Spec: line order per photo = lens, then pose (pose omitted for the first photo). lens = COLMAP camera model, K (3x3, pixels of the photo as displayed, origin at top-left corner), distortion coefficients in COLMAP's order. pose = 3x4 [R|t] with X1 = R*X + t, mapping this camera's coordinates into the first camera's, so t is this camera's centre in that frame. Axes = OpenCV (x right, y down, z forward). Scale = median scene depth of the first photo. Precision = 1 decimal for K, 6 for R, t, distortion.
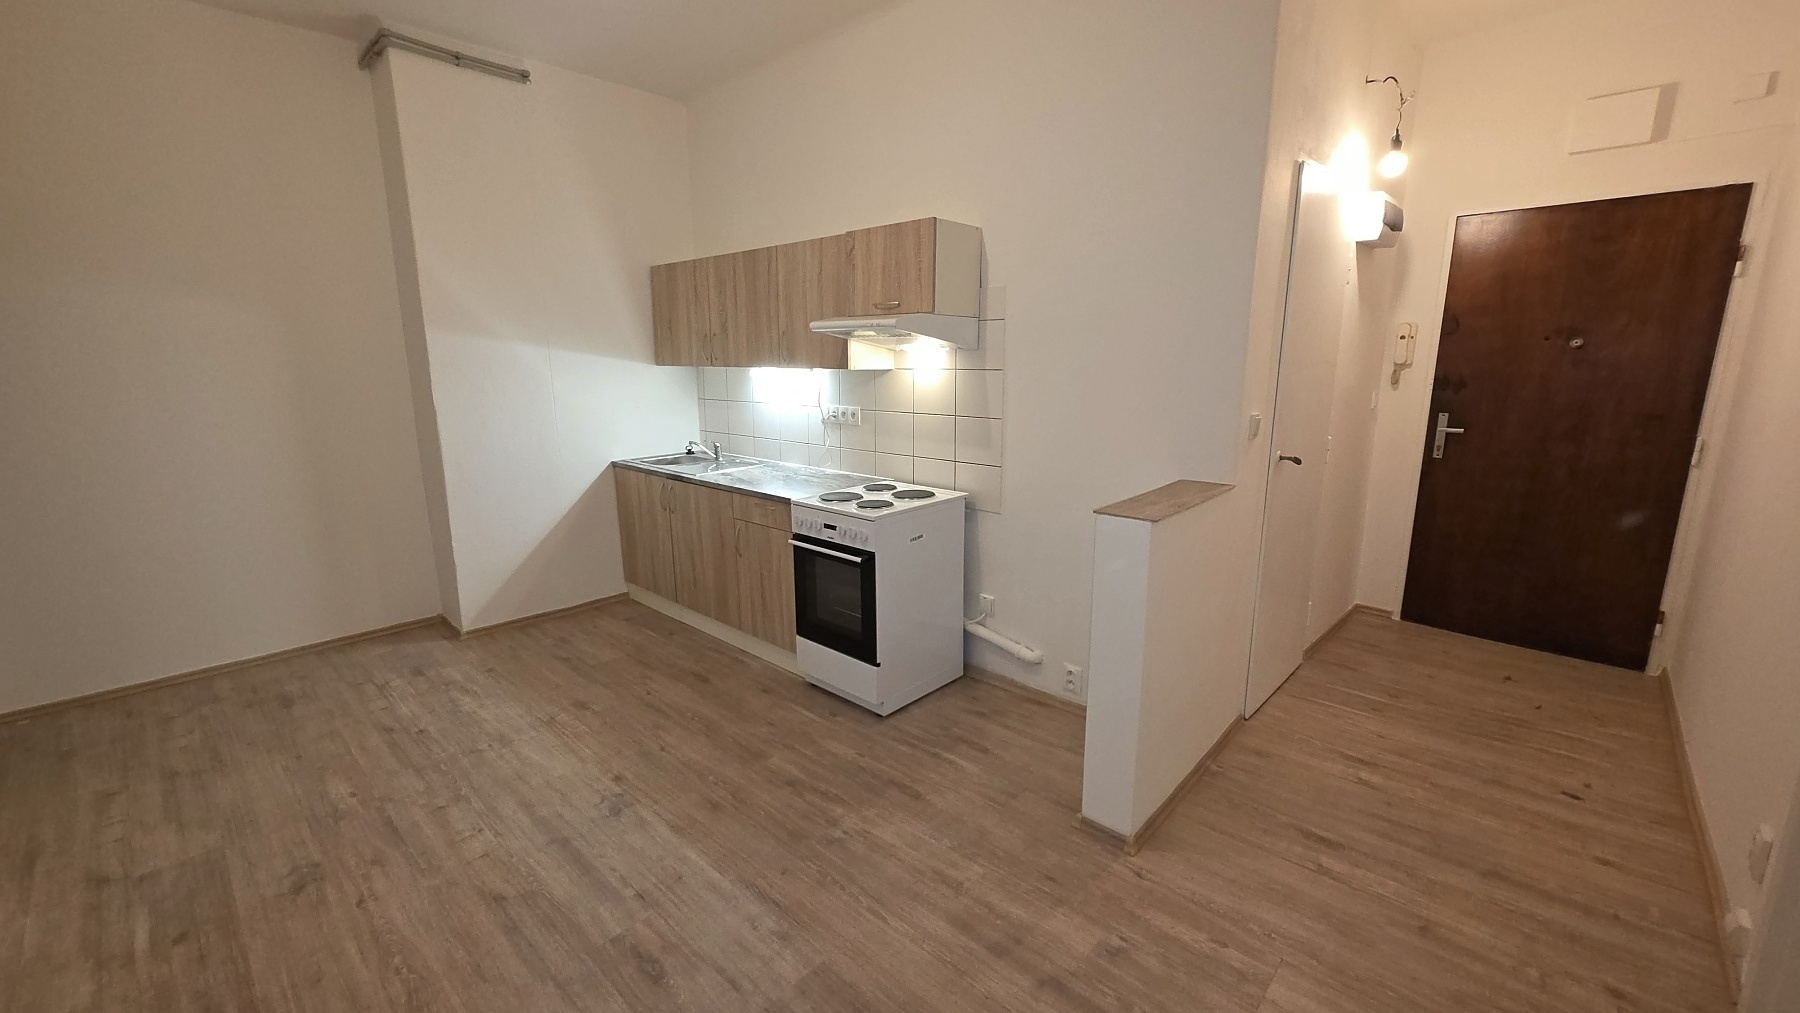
lens RADIAL K [[717.8, 0, 885.7], [0, 717.8, 503.4], [0, 0, 1]] dist [0.001488, -0.000725]
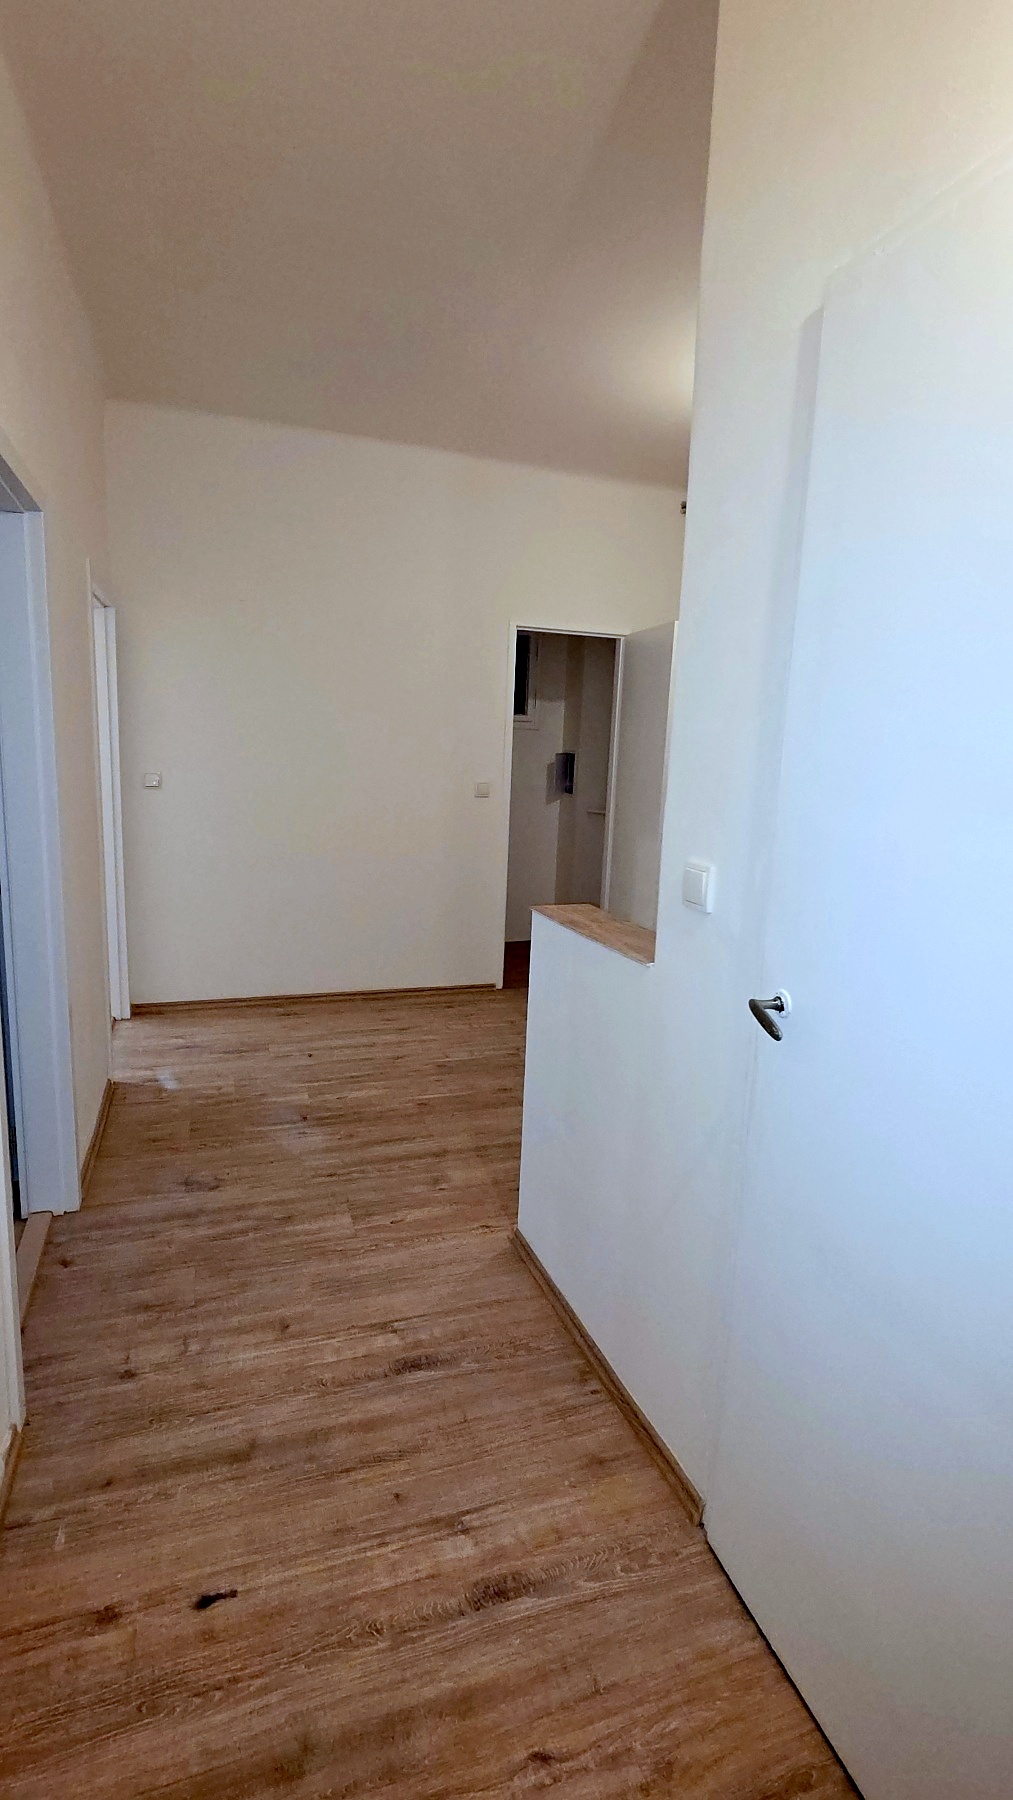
lens RADIAL K [[887.0, 0, 500.6], [0, 887.0, 887.5], [0, 0, 1]] dist [0.005915, -0.000099]
pose [[-0.468805, 0.140303, -0.872087, 1.197035], [-0.200374, 0.944674, 0.259695, -0.251131], [0.860274, 0.296490, -0.414755, 1.197161]]
